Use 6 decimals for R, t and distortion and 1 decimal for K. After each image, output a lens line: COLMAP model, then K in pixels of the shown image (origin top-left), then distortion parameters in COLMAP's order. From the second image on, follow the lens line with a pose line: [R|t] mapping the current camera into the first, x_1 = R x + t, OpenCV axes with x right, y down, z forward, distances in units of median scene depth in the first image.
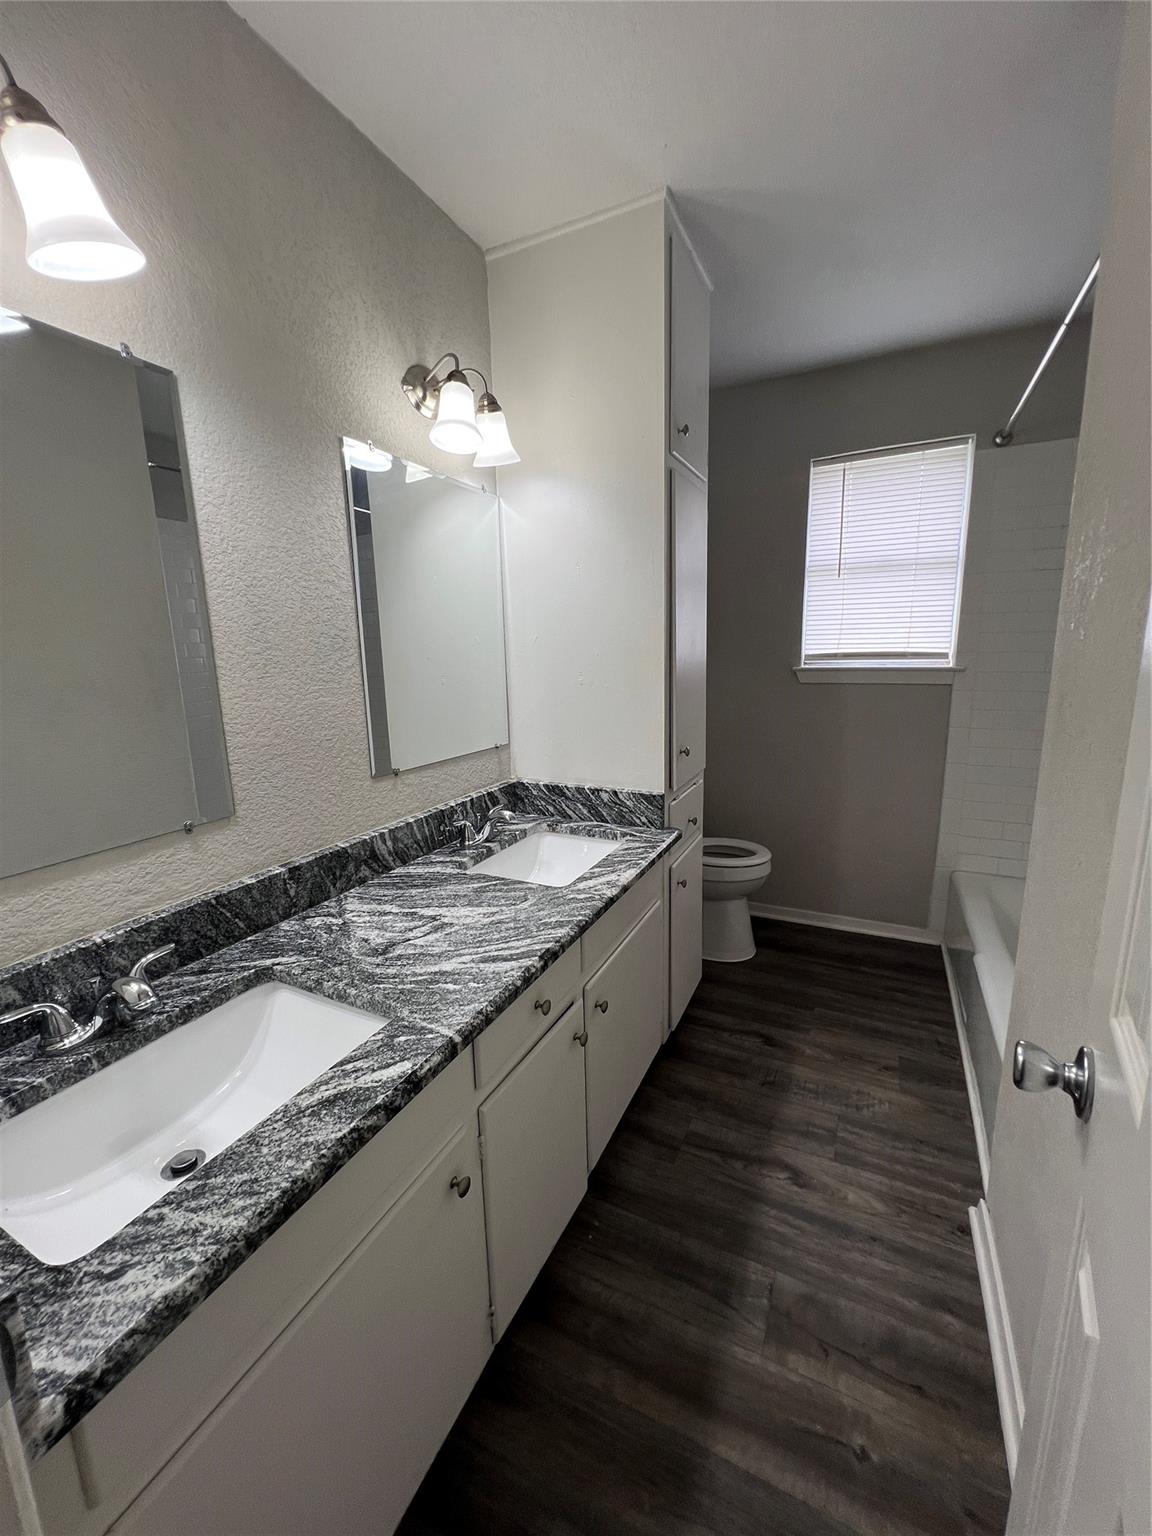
lens RADIAL K [[617.6, 0, 576.0], [0, 617.6, 766.6], [0, 0, 1]] dist [-0.001242, -0.000057]
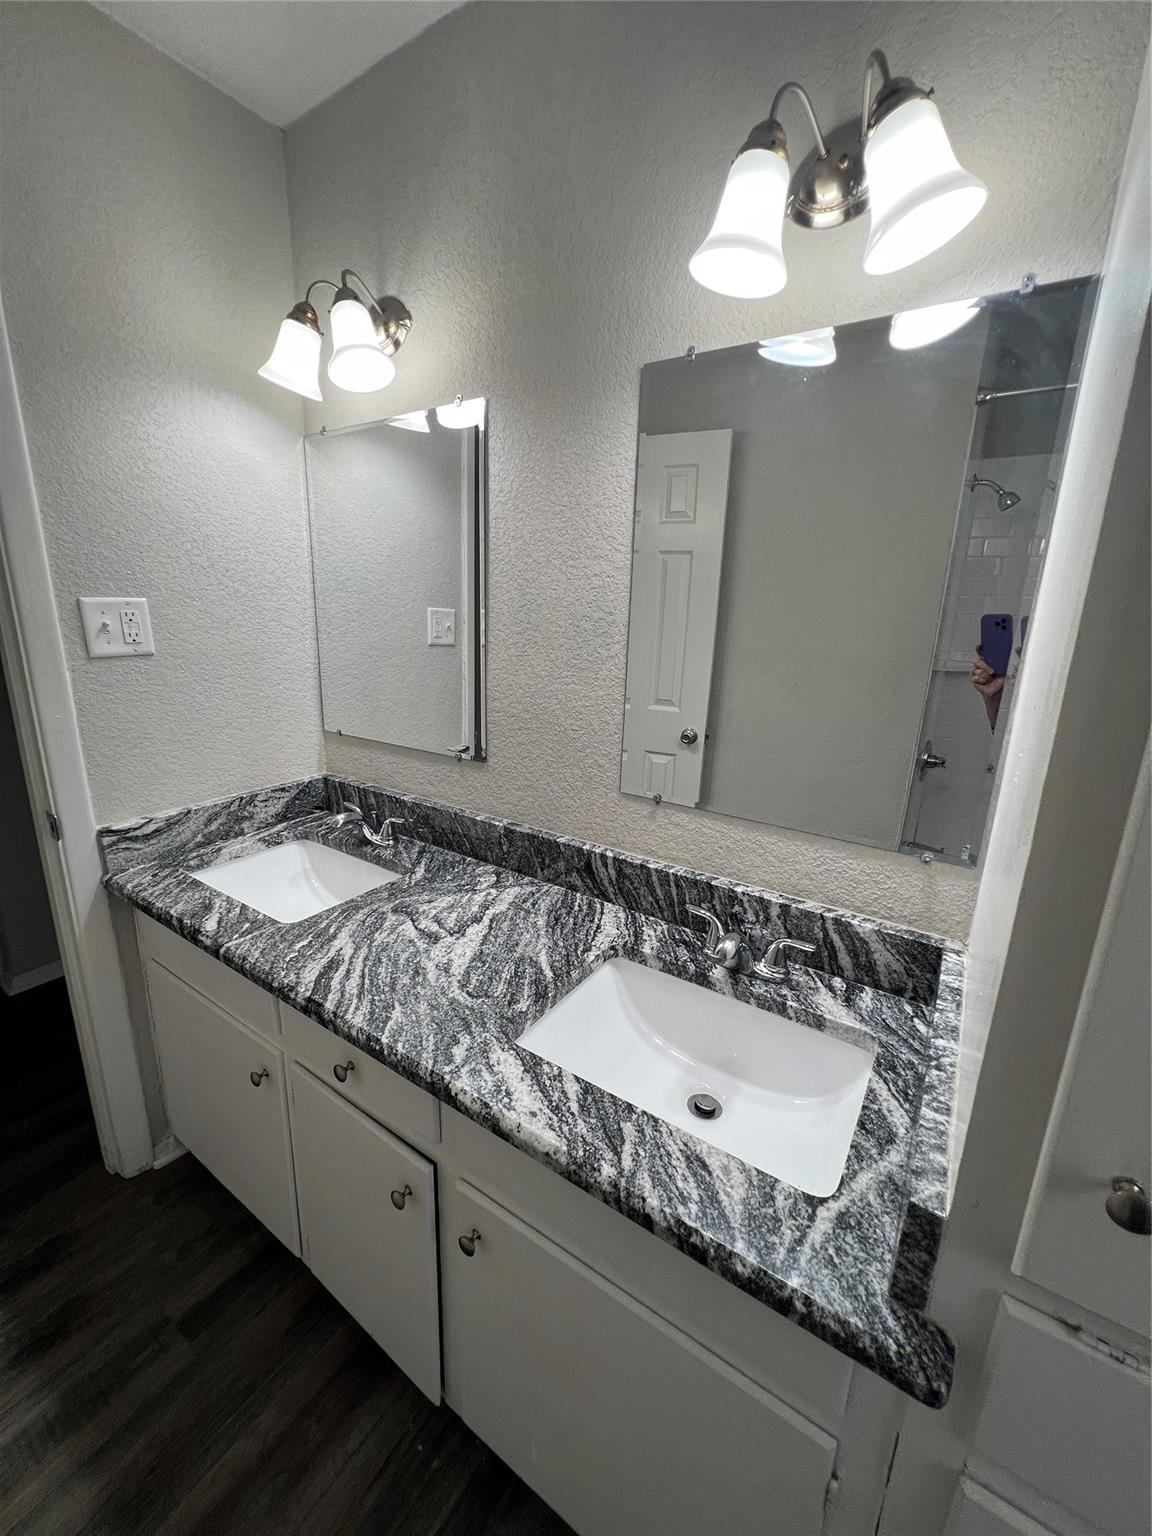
lens RADIAL K [[617.6, 0, 573.1], [0, 617.6, 766.9], [0, 0, 1]] dist [-0.001242, -0.000057]
pose [[-0.138721, 0.265331, -0.954126, 0.534410], [-0.209160, 0.933858, 0.290105, -0.275593], [0.967992, 0.239808, -0.074049, 1.131066]]
